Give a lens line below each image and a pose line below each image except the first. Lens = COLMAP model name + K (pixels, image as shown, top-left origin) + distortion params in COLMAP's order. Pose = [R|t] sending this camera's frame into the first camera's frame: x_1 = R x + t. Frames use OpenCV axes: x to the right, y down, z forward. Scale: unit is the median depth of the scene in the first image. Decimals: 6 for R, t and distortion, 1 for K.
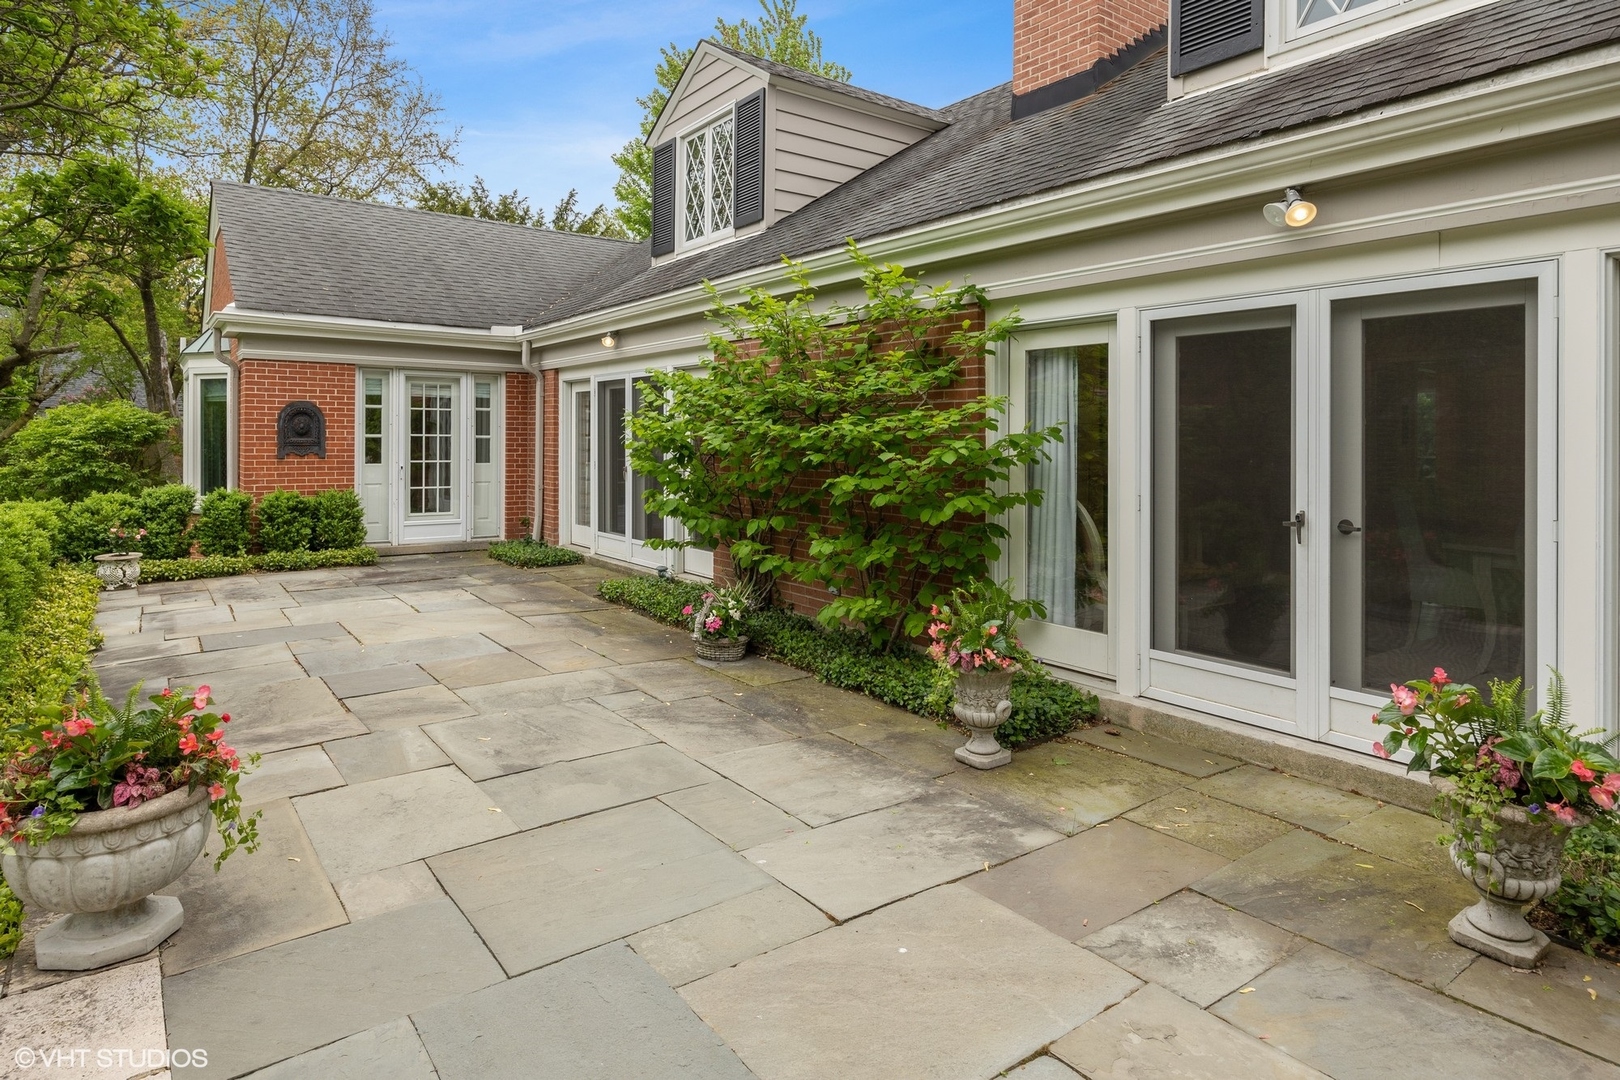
lens RADIAL K [[921.6, 0, 812.5], [0, 921.6, 438.8], [0, 0, 1]] dist [0.002547, 0.000361]
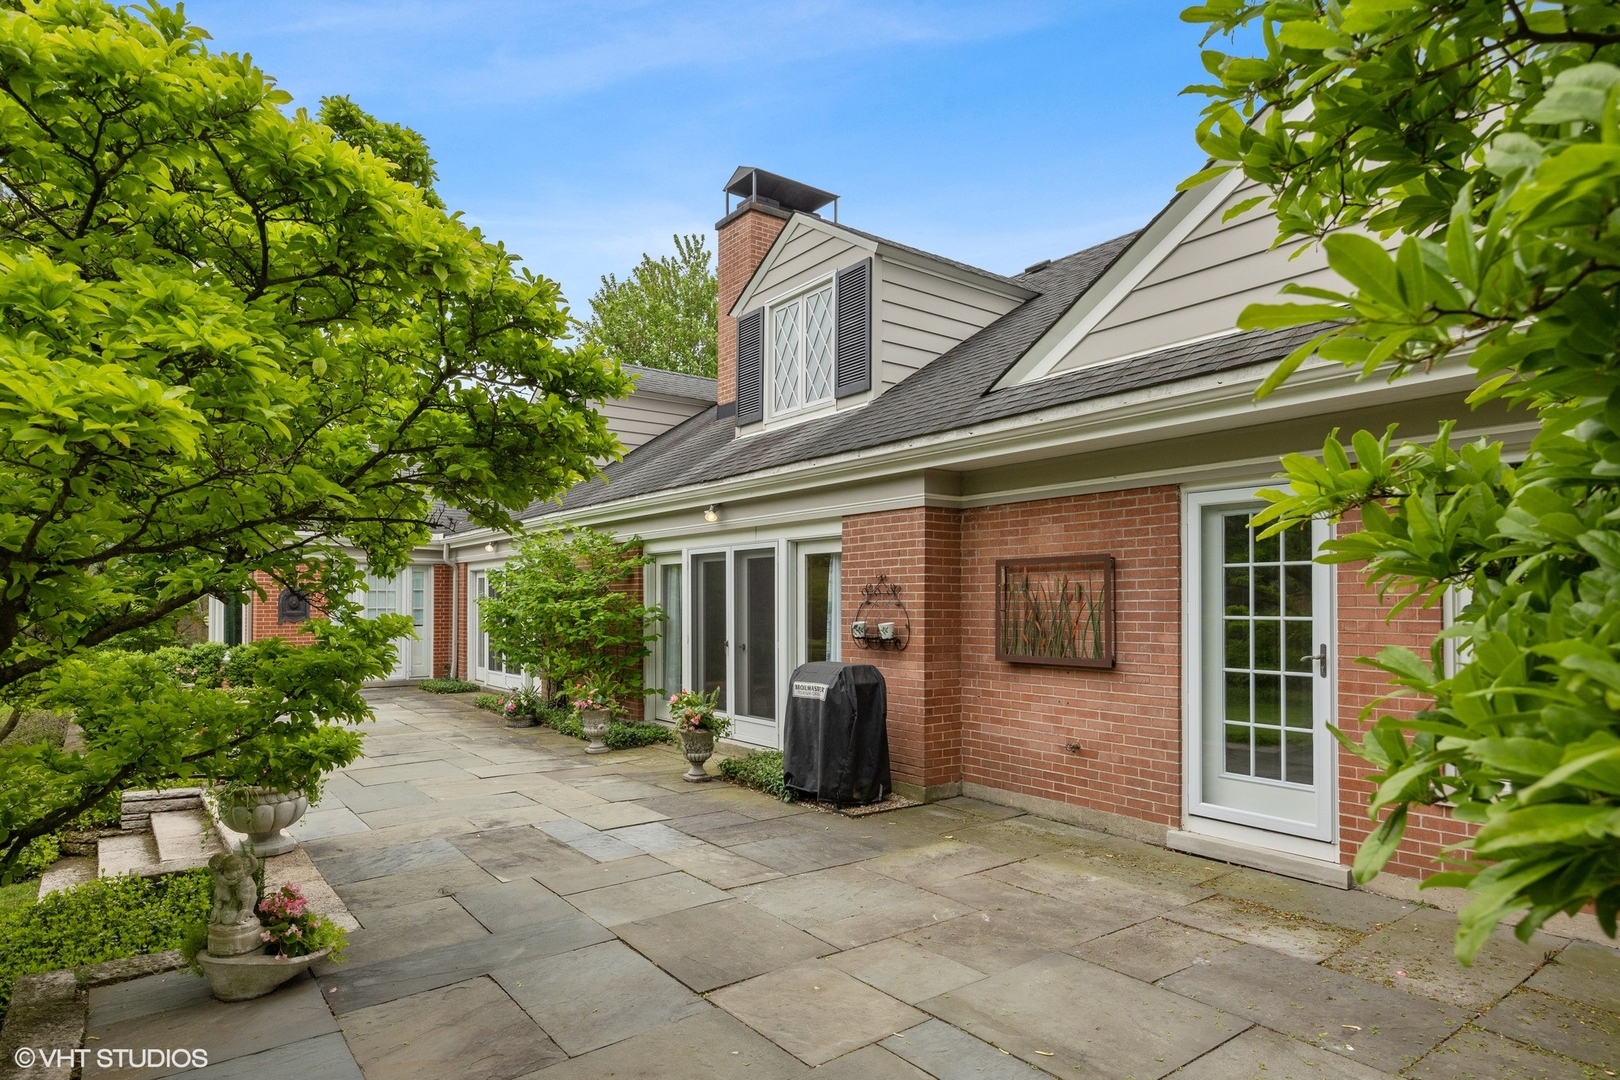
lens RADIAL K [[908.4, 0, 812.2], [0, 908.4, 583.0], [0, 0, 1]] dist [-0.001759, -0.000535]
pose [[0.999857, -0.009042, 0.014268, 0.300110], [0.009353, 0.999716, -0.021928, -0.006177], [-0.014065, 0.022058, 0.999658, -0.547529]]
